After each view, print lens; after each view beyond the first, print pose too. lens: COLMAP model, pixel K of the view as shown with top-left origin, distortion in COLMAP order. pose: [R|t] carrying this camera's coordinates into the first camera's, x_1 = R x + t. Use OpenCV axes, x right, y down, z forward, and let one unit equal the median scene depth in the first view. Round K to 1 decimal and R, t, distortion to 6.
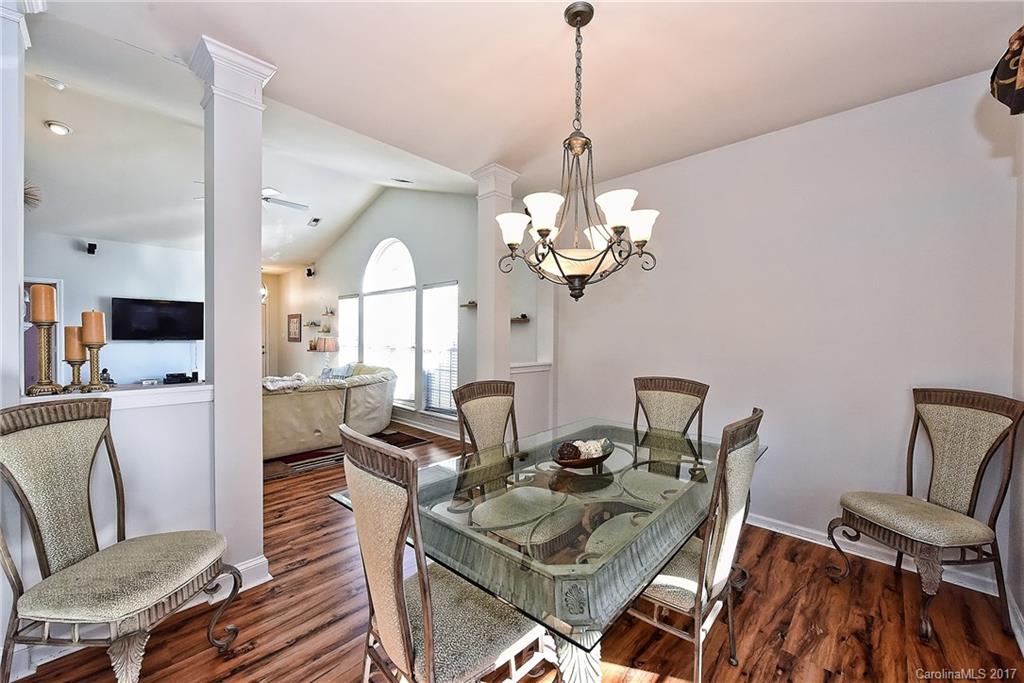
lens RADIAL K [[403.7, 0, 515.7], [0, 403.7, 341.0], [0, 0, 1]] dist [-0.000467, -0.001757]
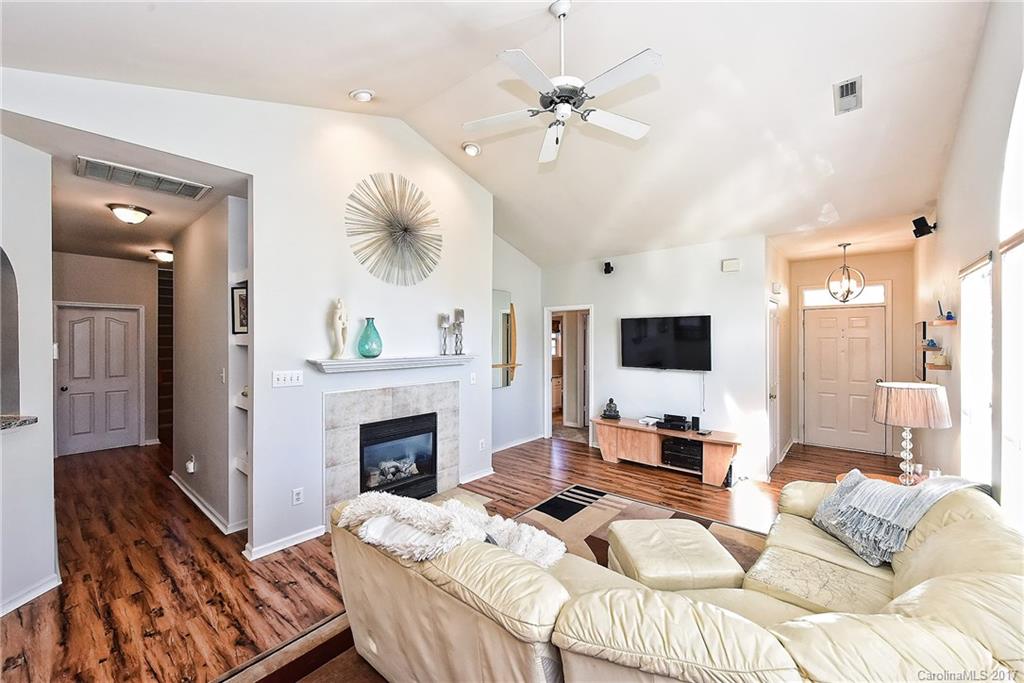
lens RADIAL K [[403.7, 0, 513.1], [0, 403.7, 344.5], [0, 0, 1]] dist [-0.000467, -0.001757]
pose [[0.050466, -0.002551, -0.998722, -0.117498], [-0.014154, 0.999894, -0.003270, -0.041542], [0.998625, 0.014301, 0.050425, 0.662905]]
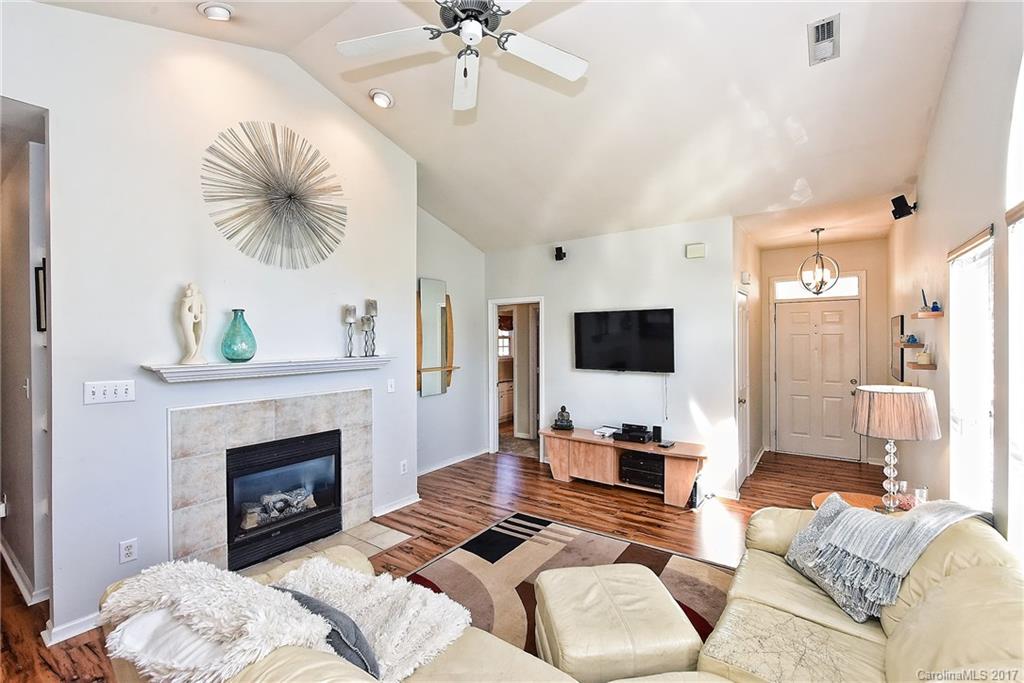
lens RADIAL K [[442.2, 0, 514.4], [0, 442.2, 346.1], [0, 0, 1]] dist [-0.004684, -0.000218]
pose [[0.139909, 0.001555, -0.990163, -0.178006], [-0.007768, 0.999970, 0.000473, -0.041315], [0.990134, 0.007625, 0.139917, 0.712112]]
